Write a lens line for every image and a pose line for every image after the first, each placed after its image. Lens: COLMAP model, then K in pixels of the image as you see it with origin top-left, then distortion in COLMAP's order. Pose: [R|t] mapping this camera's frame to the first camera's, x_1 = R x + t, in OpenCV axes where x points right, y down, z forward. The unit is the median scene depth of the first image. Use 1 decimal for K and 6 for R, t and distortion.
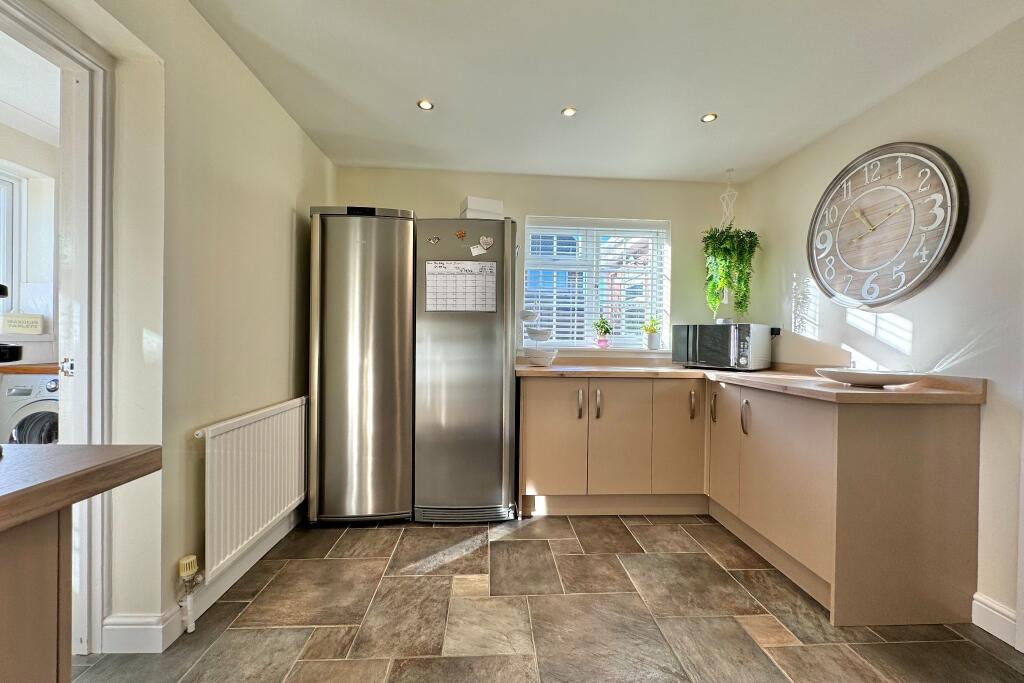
lens RADIAL K [[413.9, 0, 512.3], [0, 413.9, 339.9], [0, 0, 1]] dist [-0.001235, -0.000210]
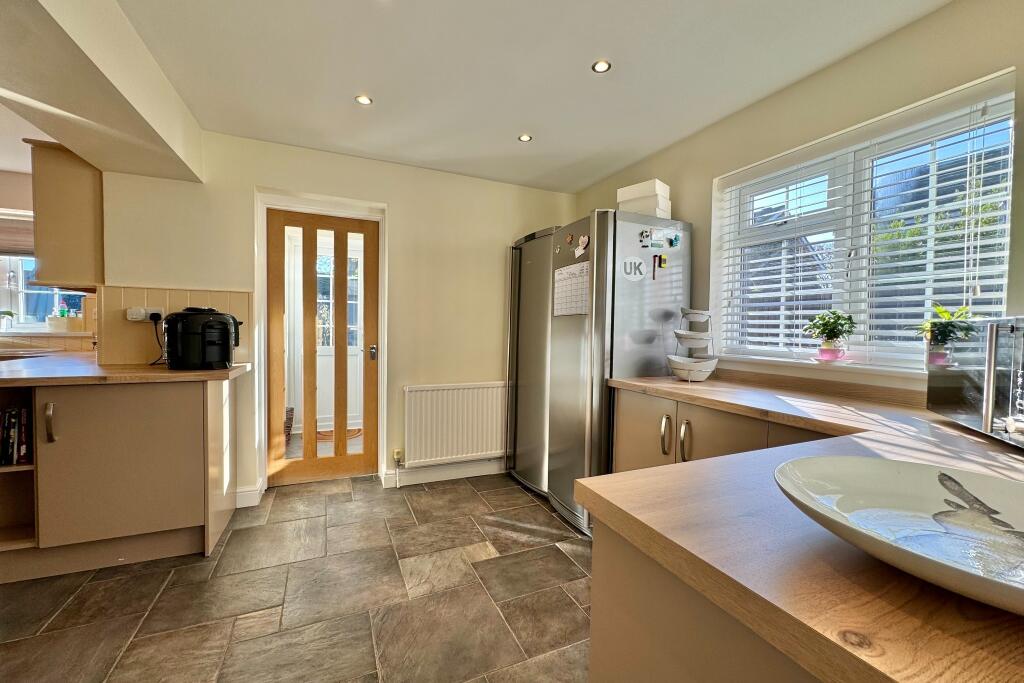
lens RADIAL K [[413.9, 0, 511.9], [0, 413.9, 340.7], [0, 0, 1]] dist [-0.001235, -0.000210]
pose [[0.348874, 0.020669, -0.936942, 0.961078], [-0.012360, 0.999771, 0.017452, -0.026514], [0.937088, 0.005492, 0.349050, 0.630252]]
